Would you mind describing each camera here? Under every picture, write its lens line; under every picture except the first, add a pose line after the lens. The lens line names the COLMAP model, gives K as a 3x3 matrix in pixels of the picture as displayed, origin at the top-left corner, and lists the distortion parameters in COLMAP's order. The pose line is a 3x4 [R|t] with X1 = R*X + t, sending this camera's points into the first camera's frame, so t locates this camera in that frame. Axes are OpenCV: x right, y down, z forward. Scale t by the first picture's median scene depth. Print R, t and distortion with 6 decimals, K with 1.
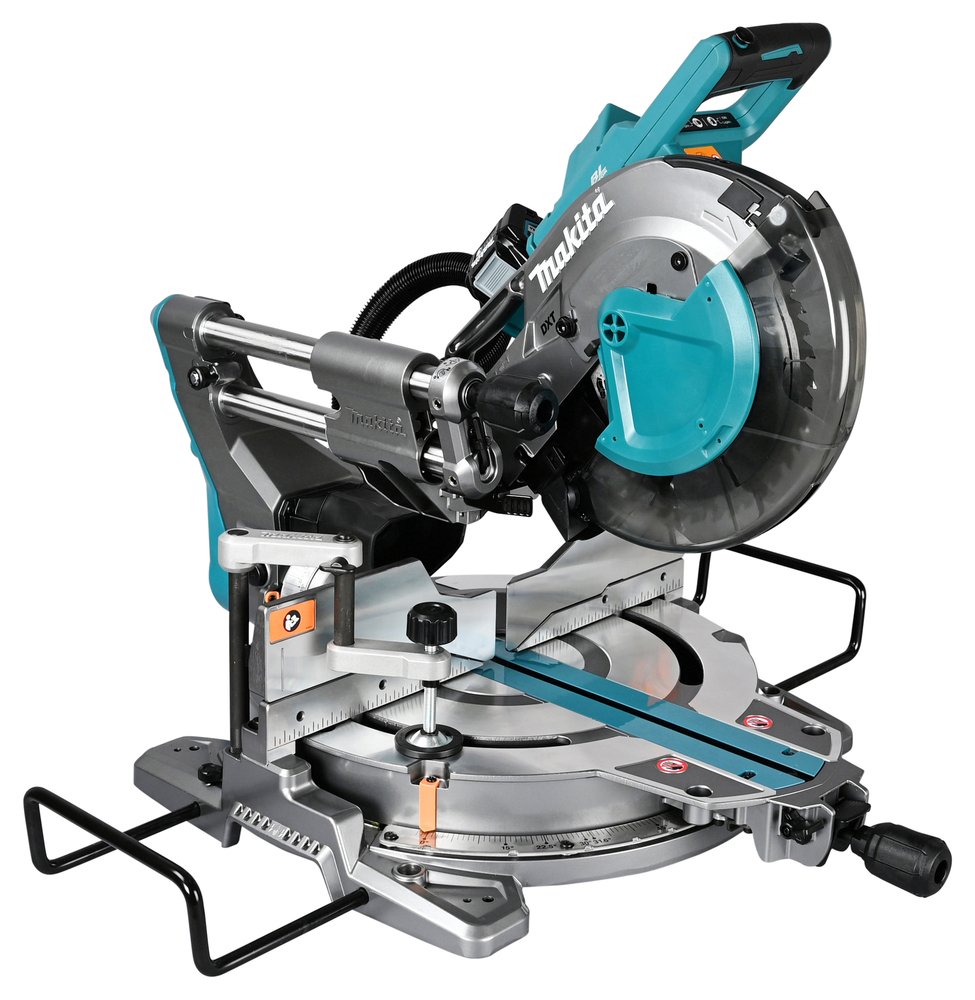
lens RADIAL K [[1780.4, 0, 487.5], [0, 1780.4, 500.0], [0, 0, 1]] dist [-0.019755, 0.145607]
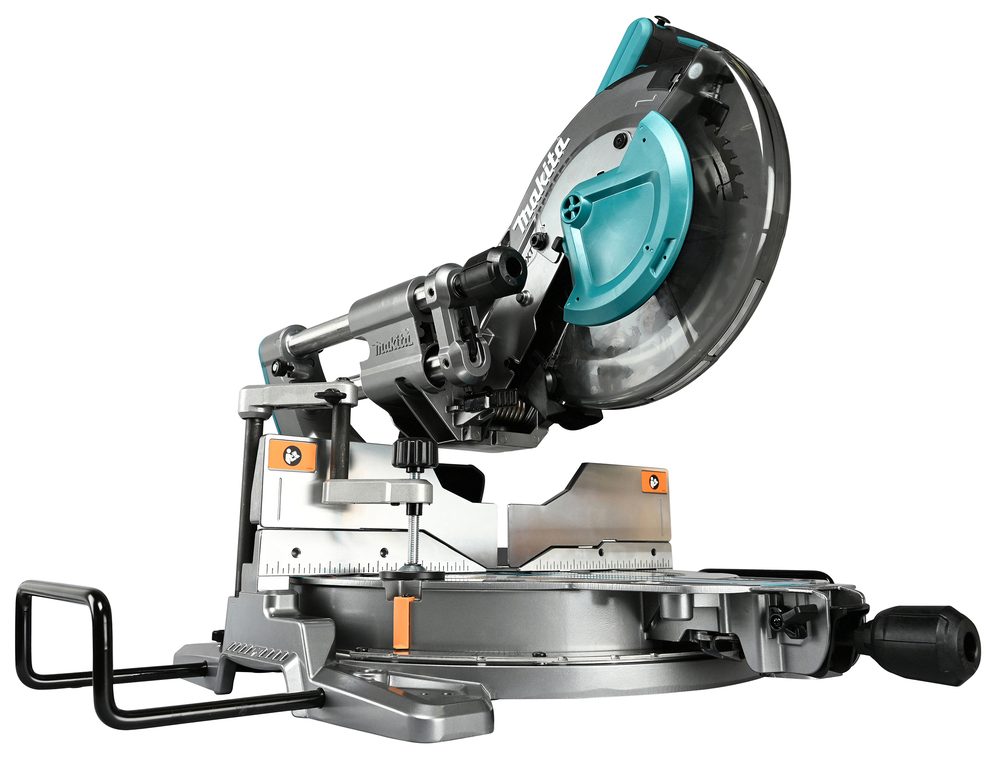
lens RADIAL K [[908.3, 0, 467.5], [0, 908.3, 377.9], [0, 0, 1]] dist [0.004557, -0.000534]
pose [[0.990576, -0.044455, -0.129546, 0.074153], [-0.022250, 0.881059, -0.472482, 0.290403], [0.135142, 0.470912, 0.871767, 0.496287]]
